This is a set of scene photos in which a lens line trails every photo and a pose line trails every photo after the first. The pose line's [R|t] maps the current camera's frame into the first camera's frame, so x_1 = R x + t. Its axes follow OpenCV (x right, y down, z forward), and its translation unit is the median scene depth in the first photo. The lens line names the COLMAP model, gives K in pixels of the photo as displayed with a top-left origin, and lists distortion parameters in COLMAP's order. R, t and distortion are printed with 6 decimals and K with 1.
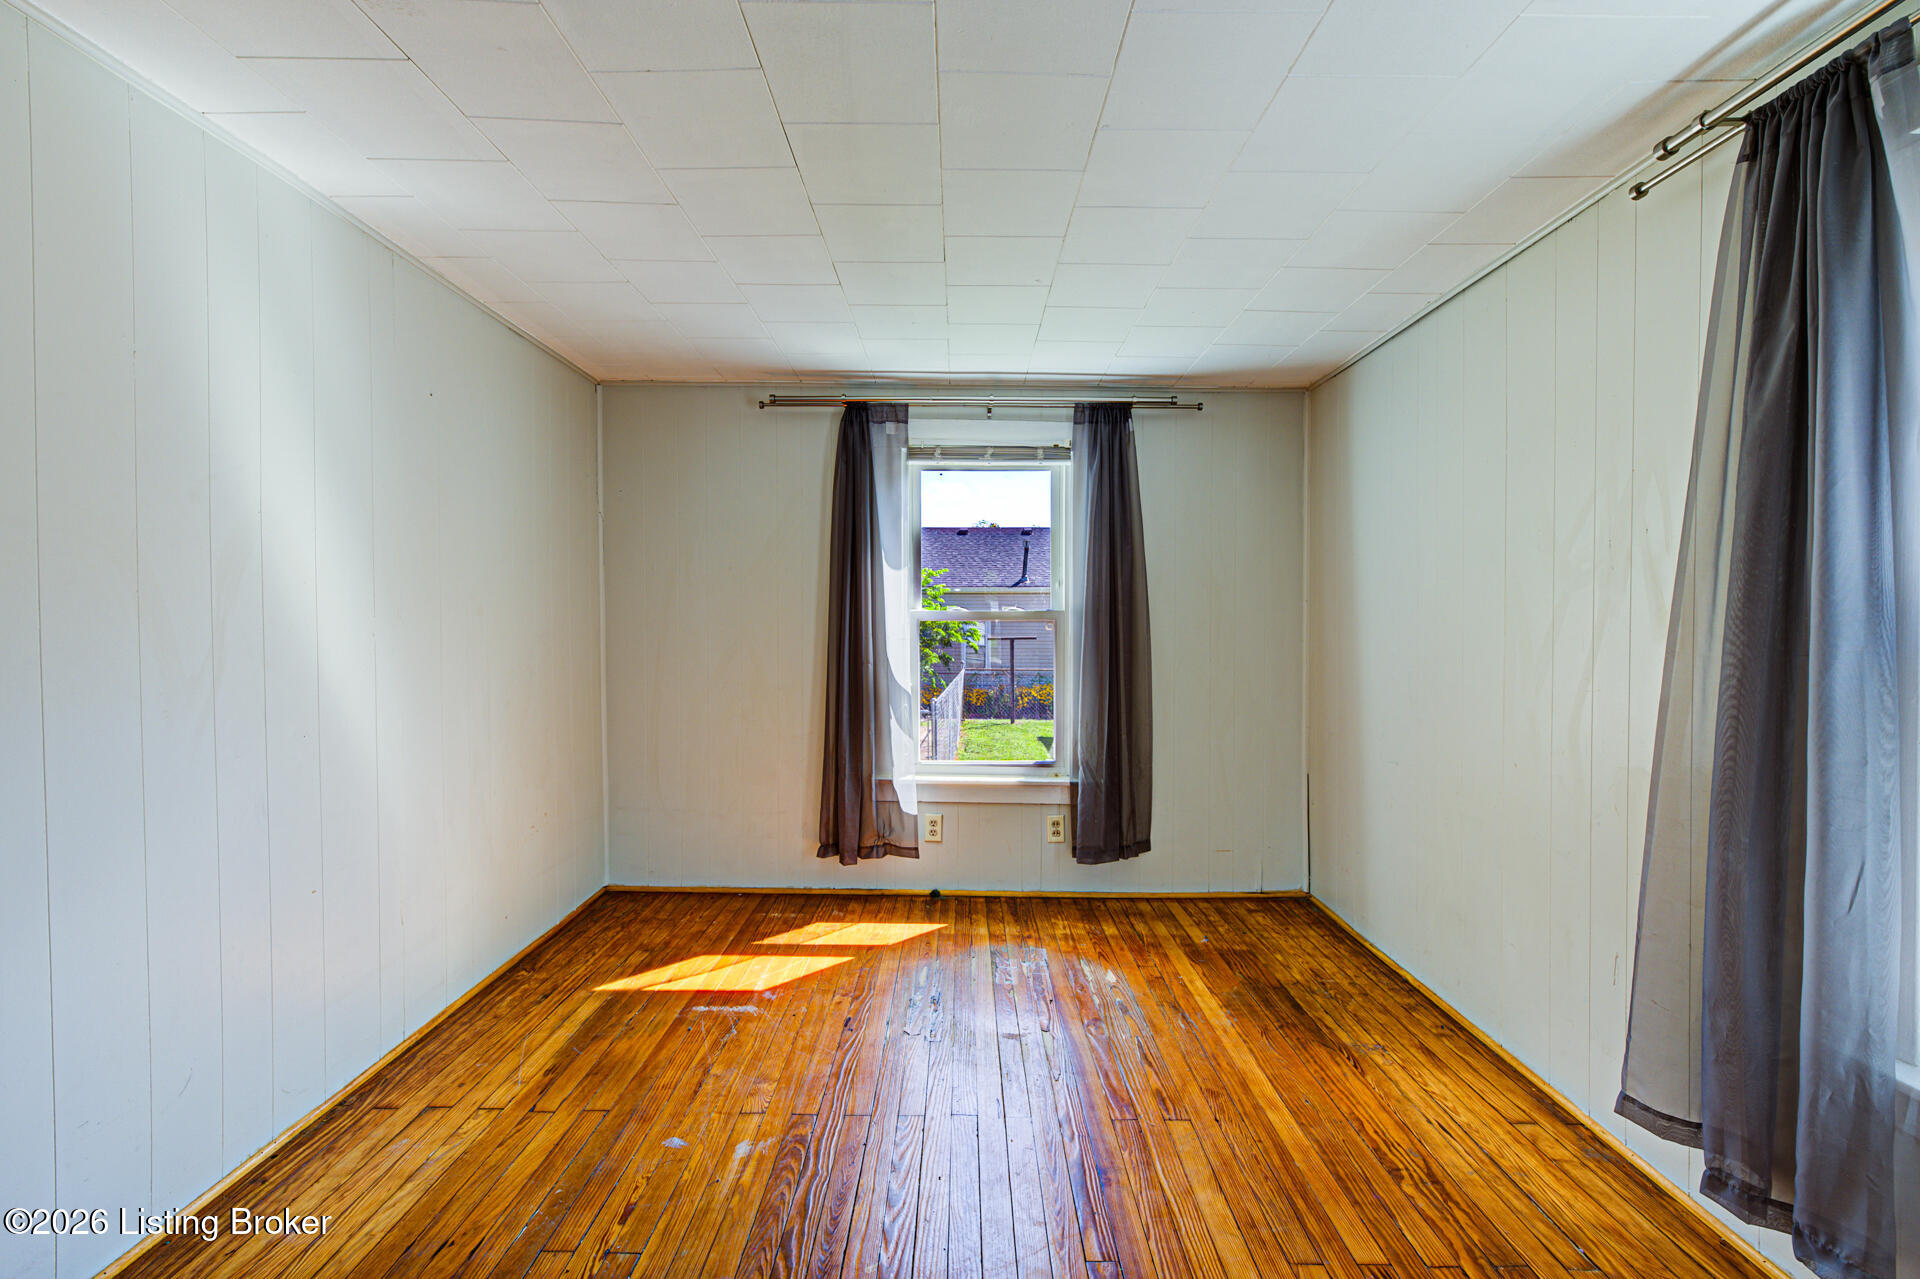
lens RADIAL K [[806.0, 0, 965.1], [0, 806.0, 636.8], [0, 0, 1]] dist [-0.003765, 0.001159]
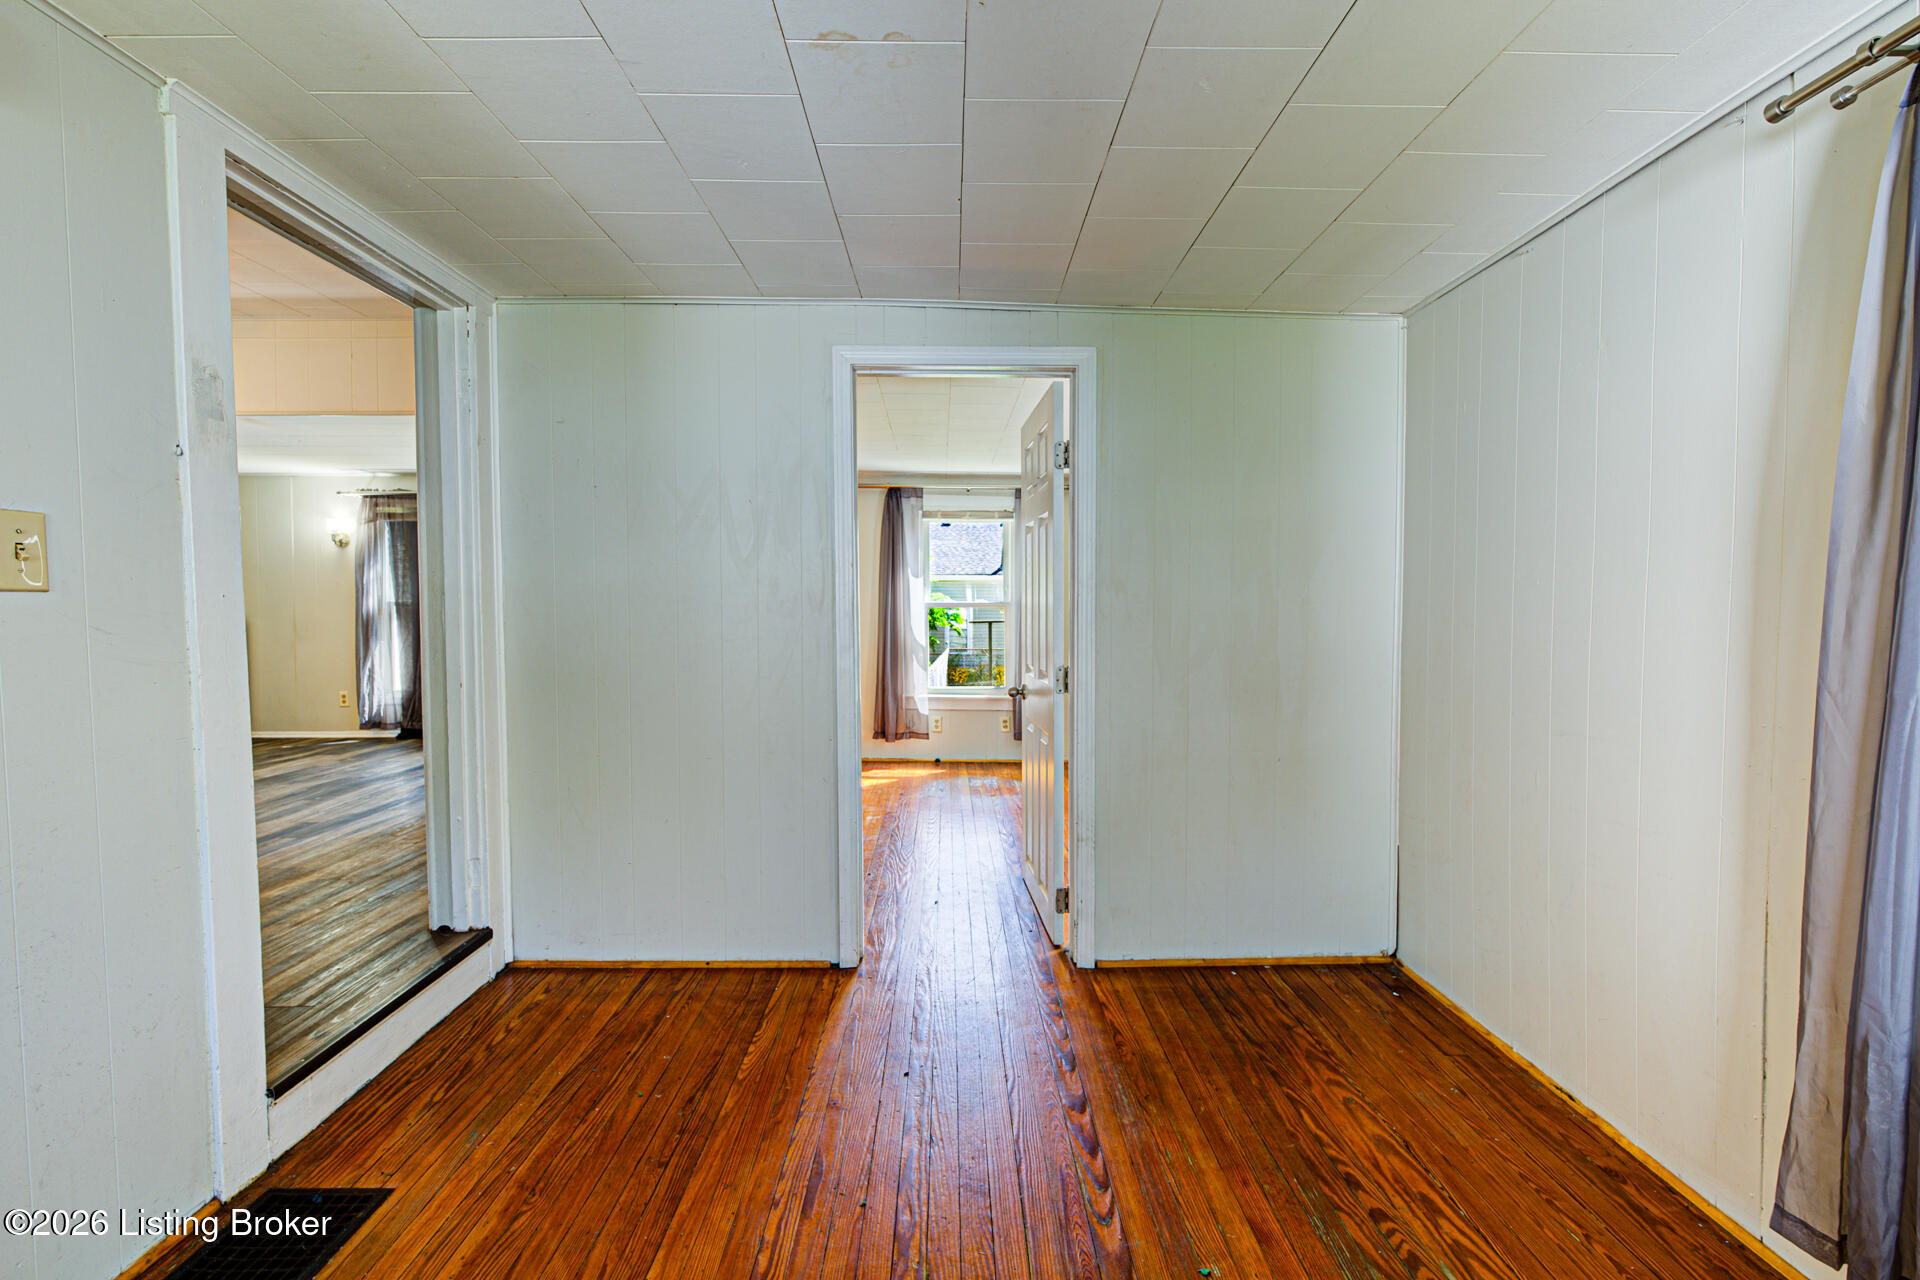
lens RADIAL K [[806.0, 0, 958.7], [0, 806.0, 641.4], [0, 0, 1]] dist [-0.003765, 0.001159]
pose [[0.999903, 0.000516, 0.013934, -0.015830], [-0.000858, 0.999699, 0.024518, 0.010649], [-0.013917, -0.024528, 0.999602, -0.798540]]
